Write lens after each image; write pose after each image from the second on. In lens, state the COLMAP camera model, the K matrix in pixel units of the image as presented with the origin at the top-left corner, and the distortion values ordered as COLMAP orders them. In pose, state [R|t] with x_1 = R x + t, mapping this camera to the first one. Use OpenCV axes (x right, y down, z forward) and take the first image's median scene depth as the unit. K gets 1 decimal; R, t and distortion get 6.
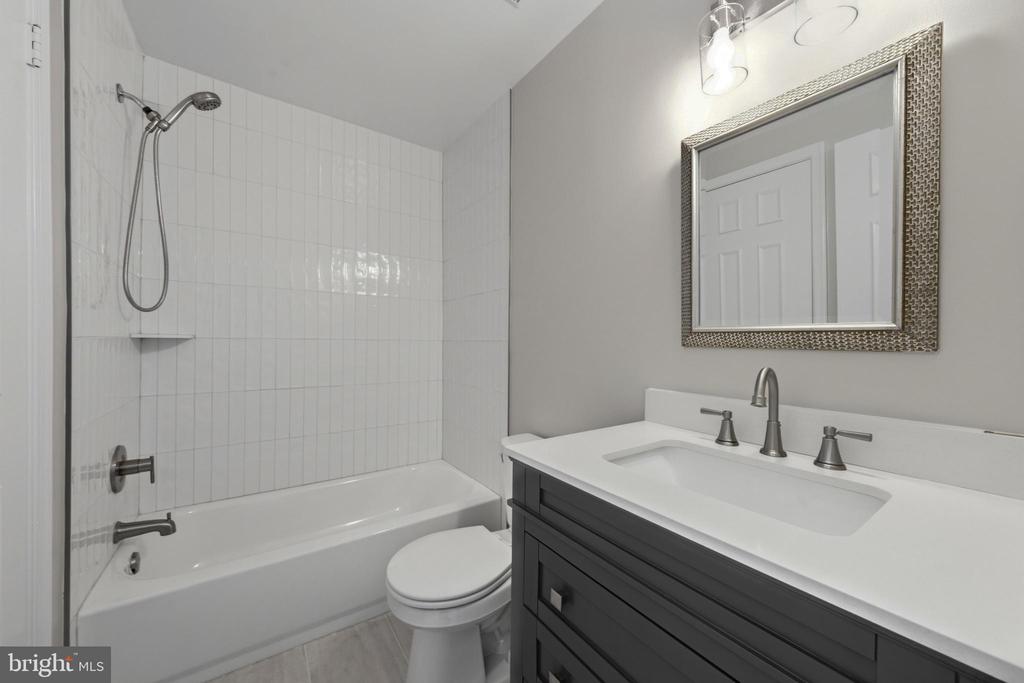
lens RADIAL K [[360.8, 0, 512.0], [0, 360.8, 341.5], [0, 0, 1]] dist [0.000557, -0.000001]
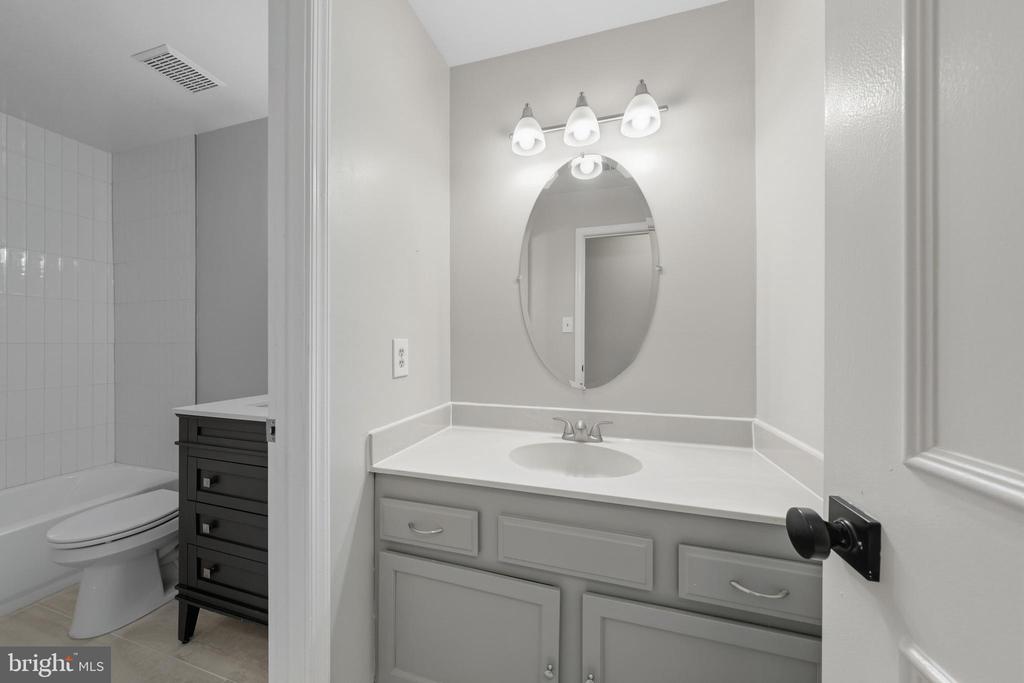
lens RADIAL K [[348.1, 0, 512.8], [0, 348.1, 340.0], [0, 0, 1]] dist [-0.000510, -0.000053]
pose [[0.789408, -0.007990, 0.613817, 0.174159], [0.009884, 0.999951, 0.000305, 0.001961], [-0.613789, 0.005827, 0.789448, -0.877060]]
